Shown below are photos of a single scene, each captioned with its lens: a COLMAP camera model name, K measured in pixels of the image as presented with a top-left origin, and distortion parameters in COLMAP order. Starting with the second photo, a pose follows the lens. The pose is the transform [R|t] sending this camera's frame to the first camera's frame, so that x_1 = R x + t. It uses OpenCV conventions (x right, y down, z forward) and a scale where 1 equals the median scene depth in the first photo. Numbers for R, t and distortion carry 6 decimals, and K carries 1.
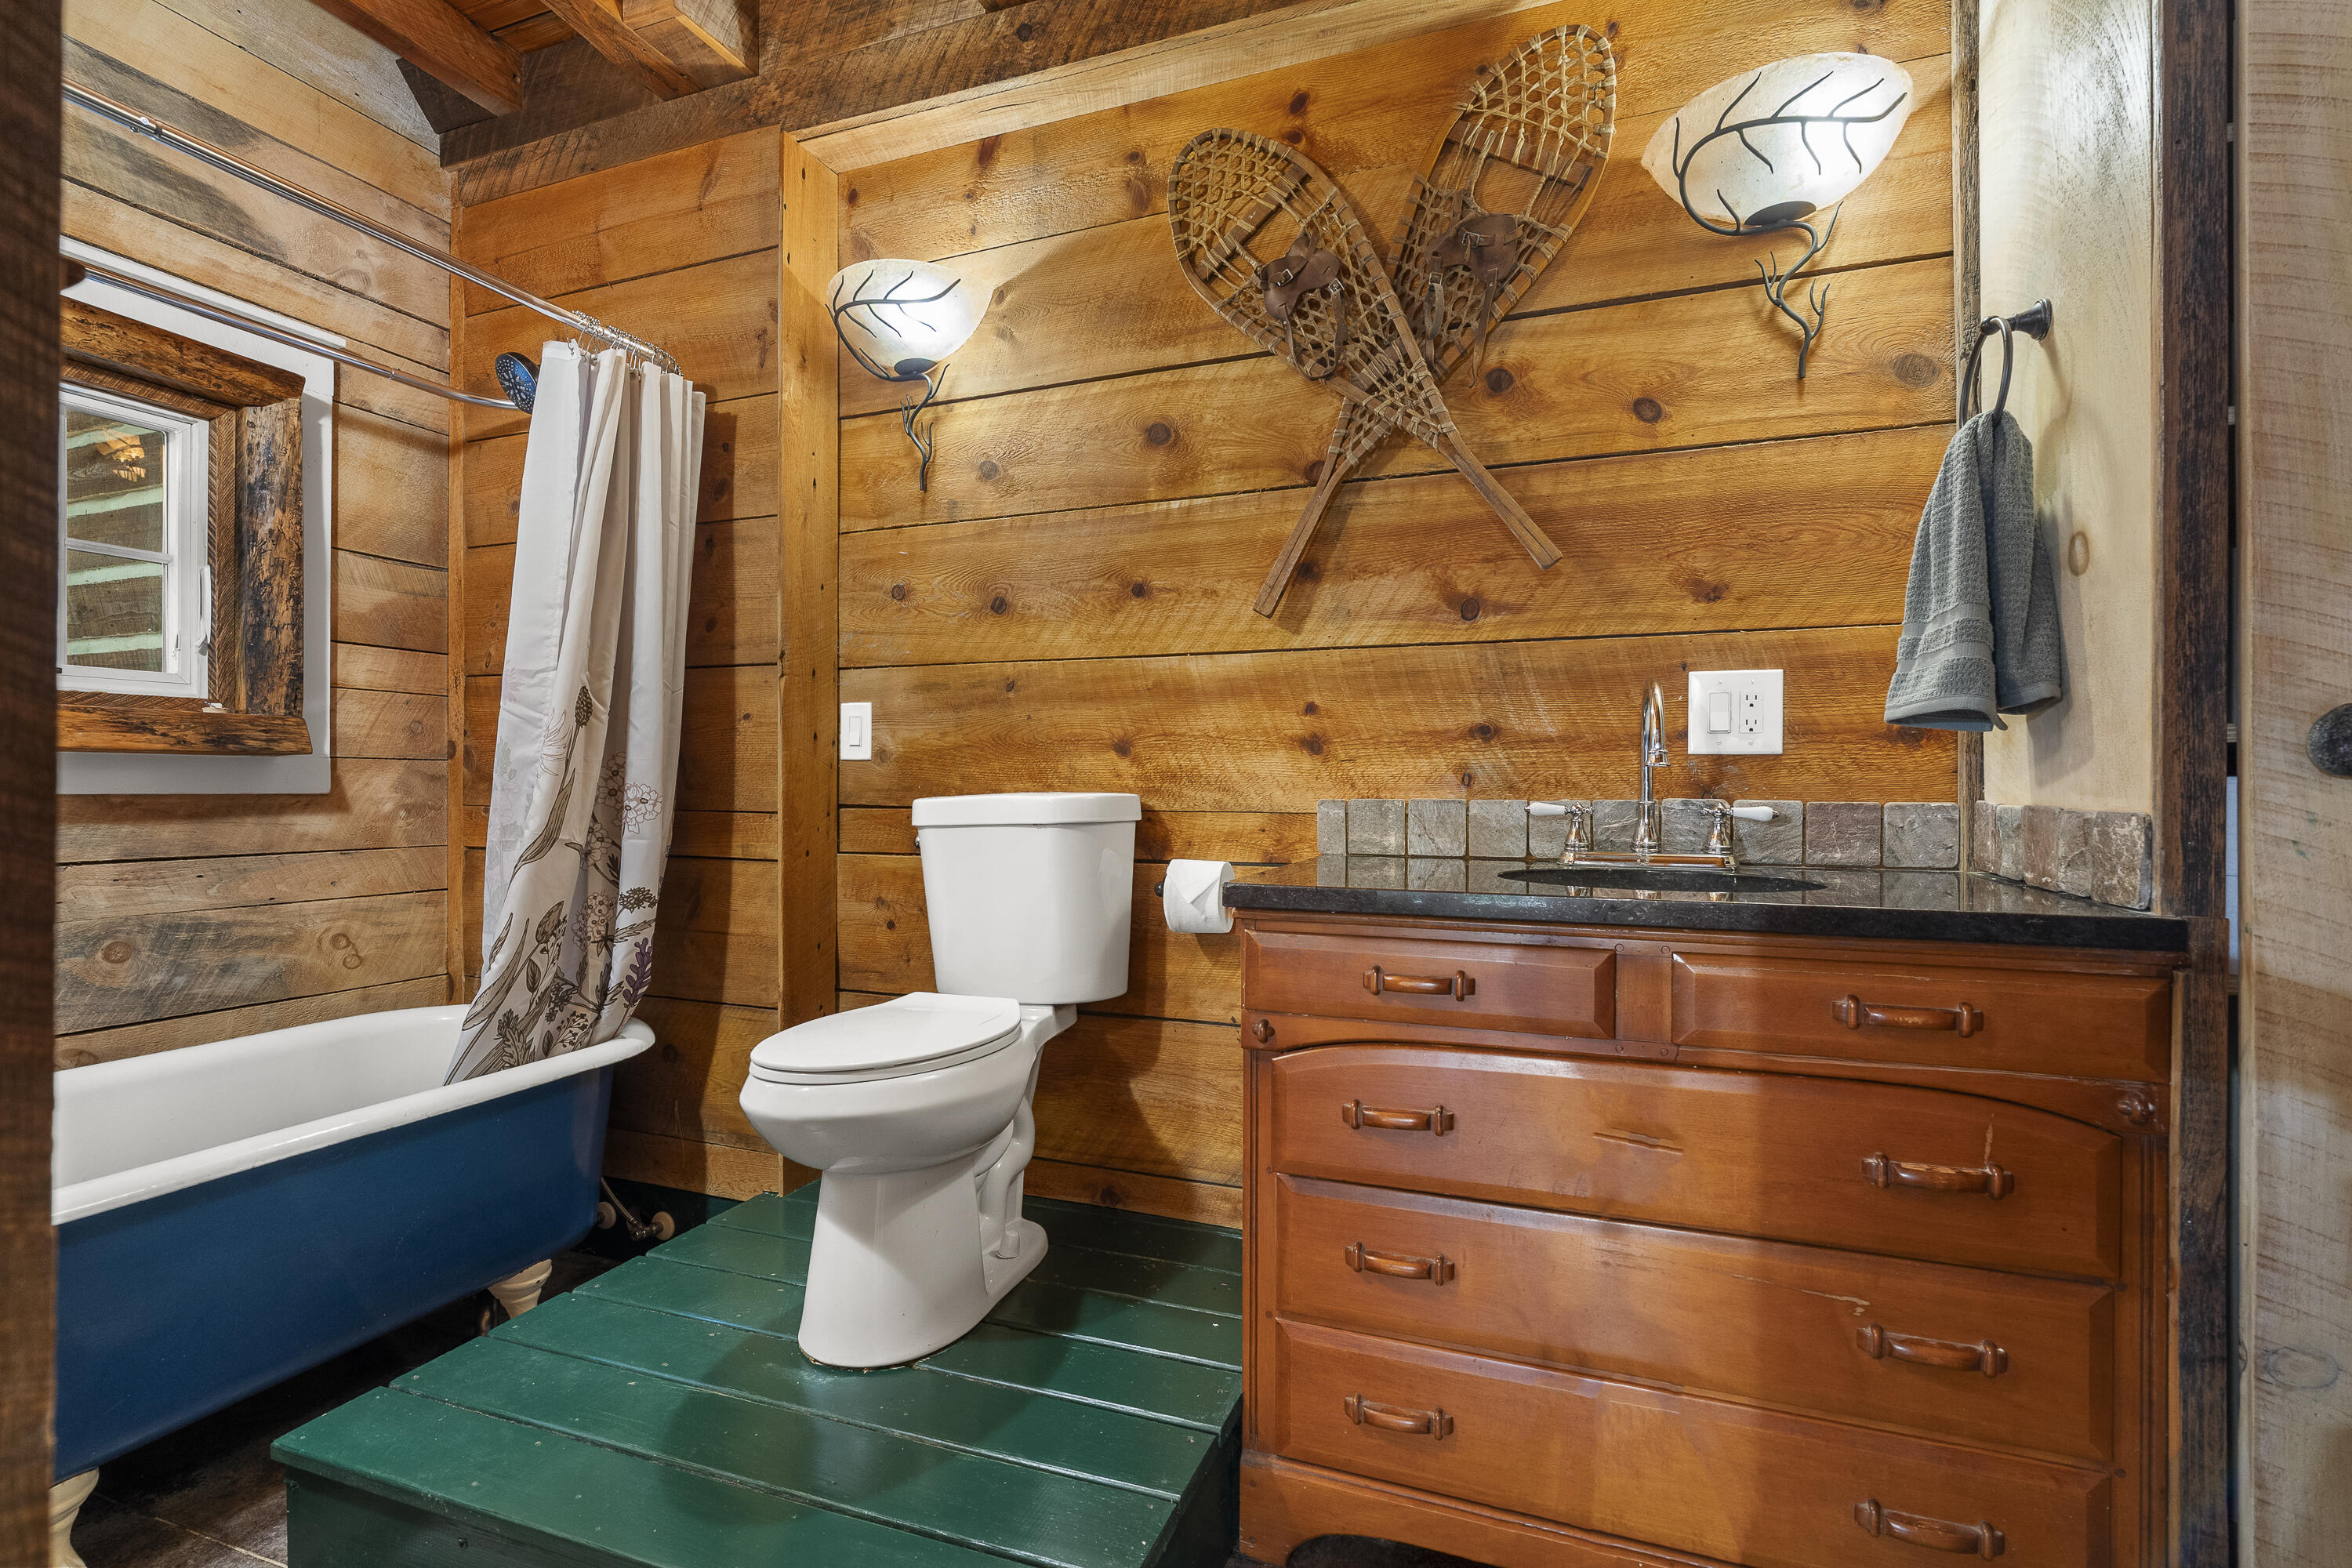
lens RADIAL K [[1078.0, 0, 1174.5], [0, 1078.0, 785.8], [0, 0, 1]] dist [-0.000549, 0.000180]
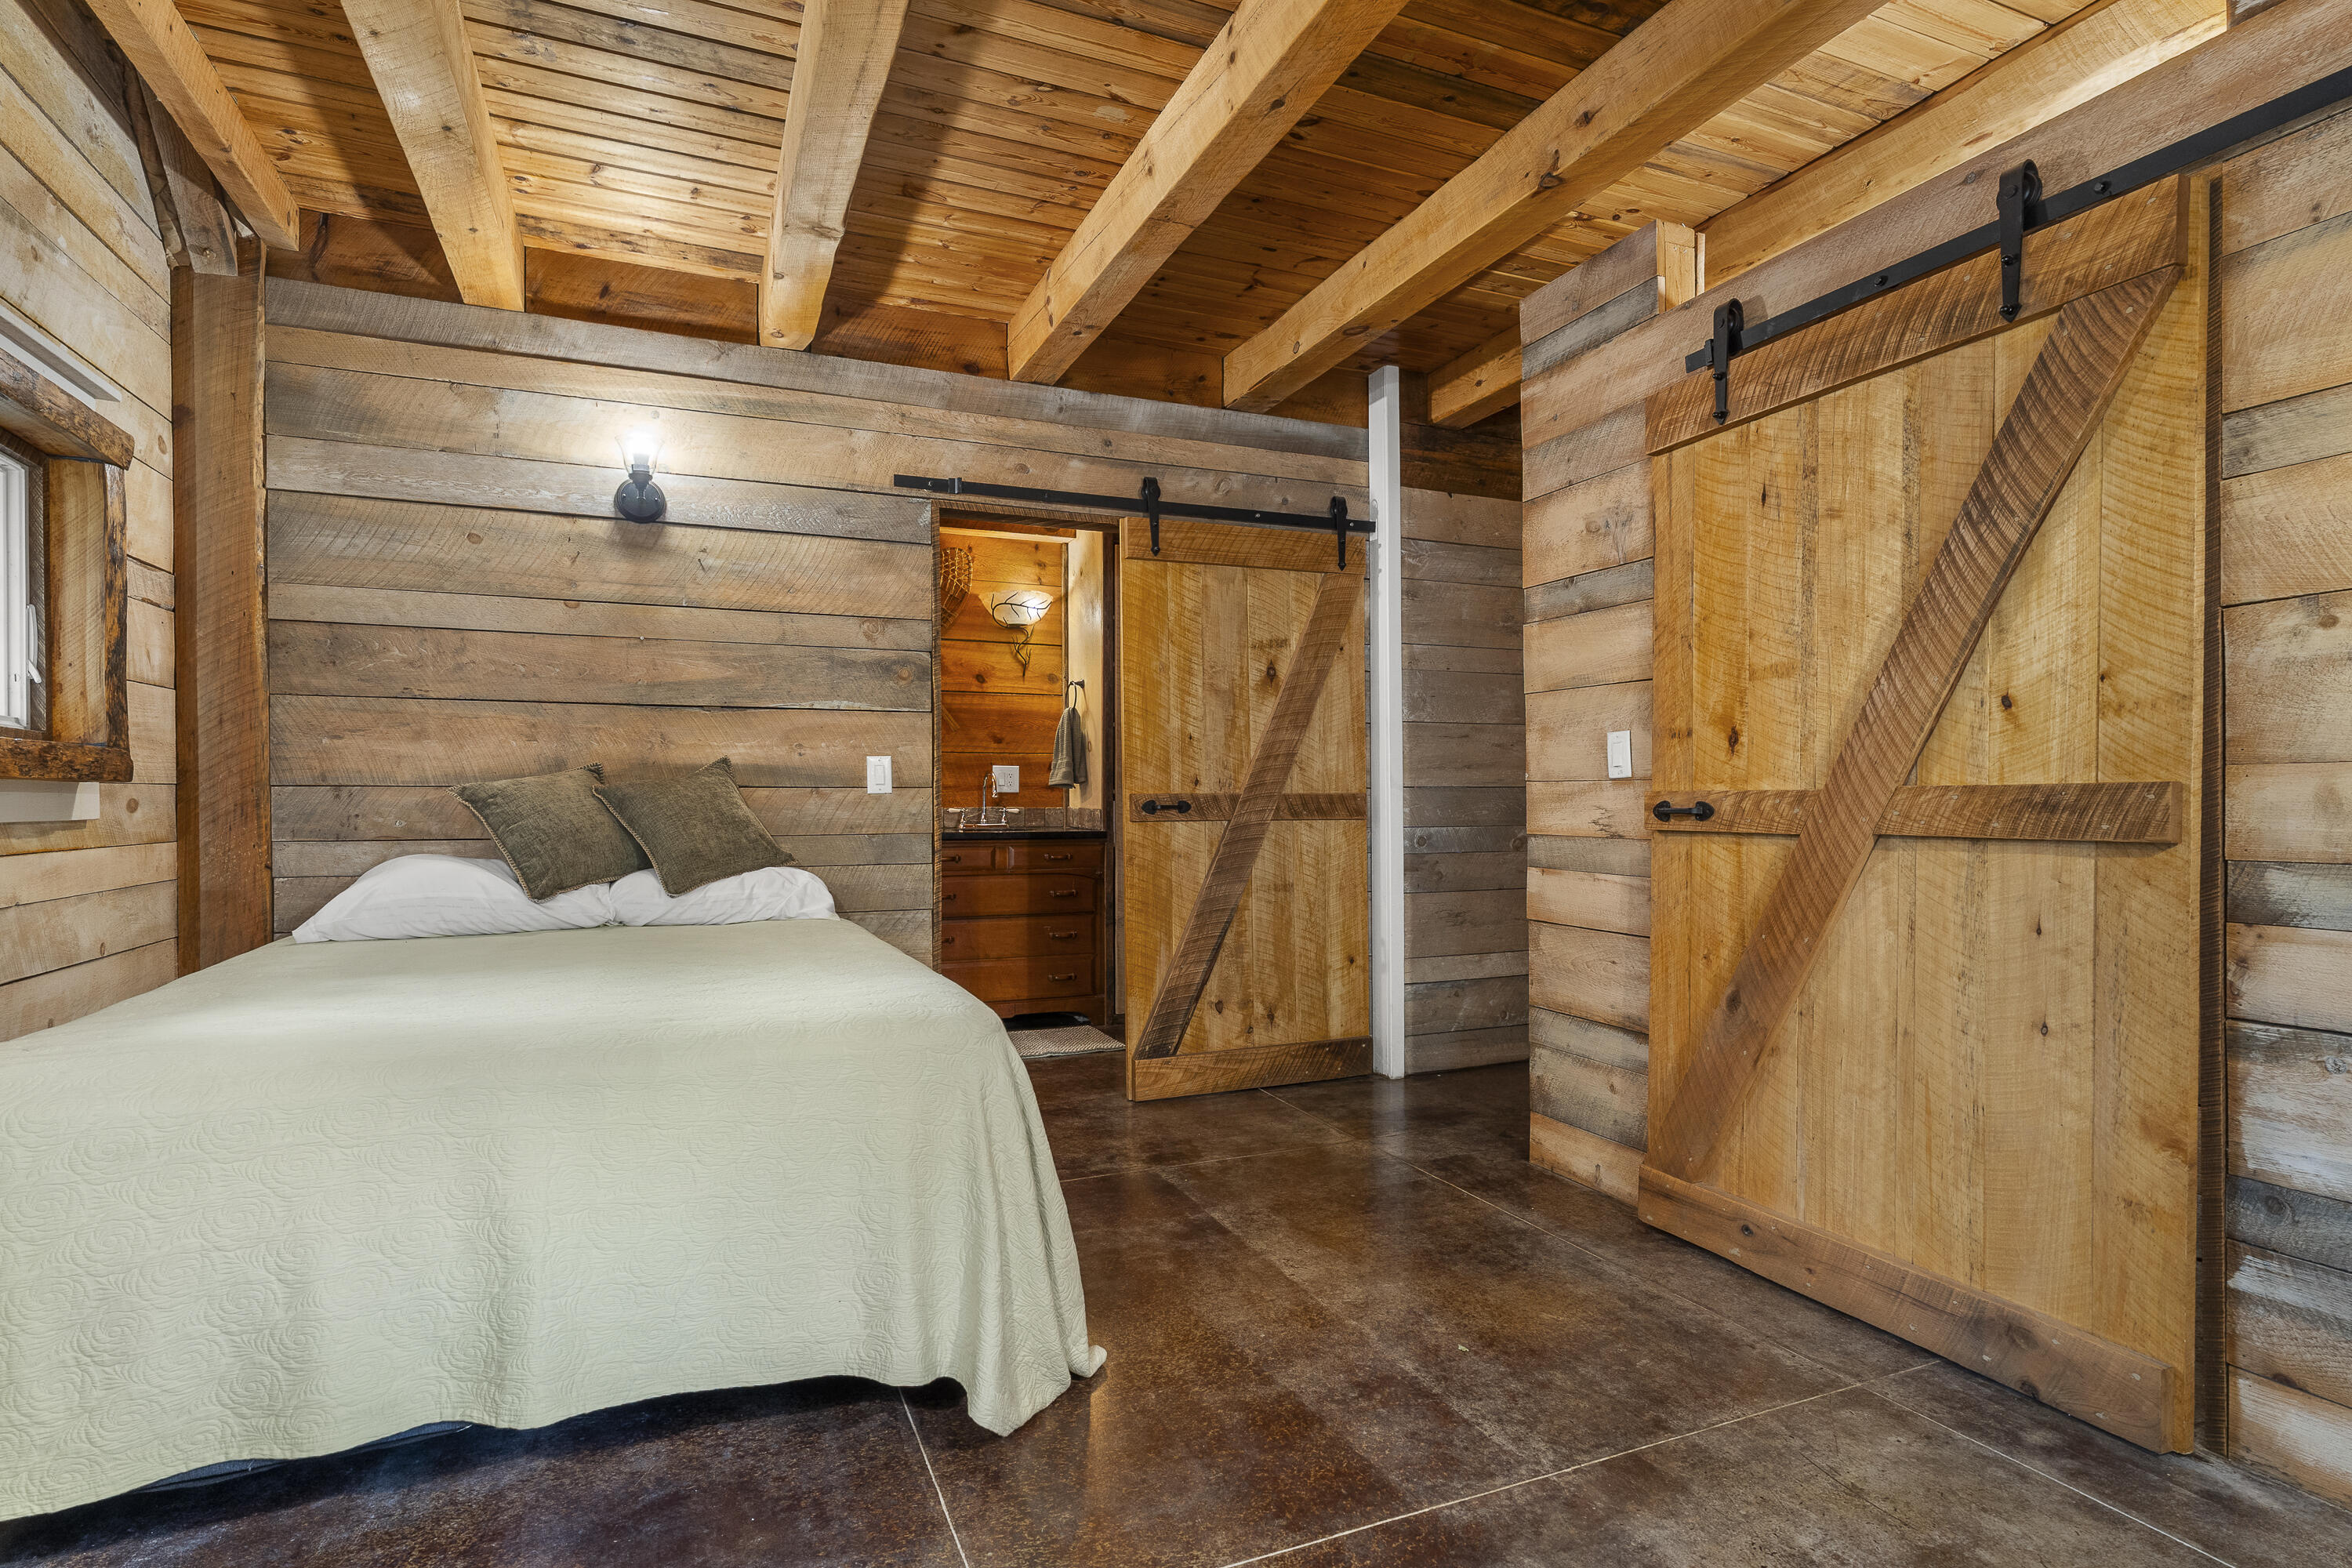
lens RADIAL K [[1192.9, 0, 1178.6], [0, 1192.9, 794.7], [0, 0, 1]] dist [-0.000373, -0.000034]
pose [[0.723097, 0.001518, 0.690745, -1.562264], [0.000029, 0.999998, -0.002229, -0.015141], [-0.690747, 0.001632, 0.723095, -1.917353]]
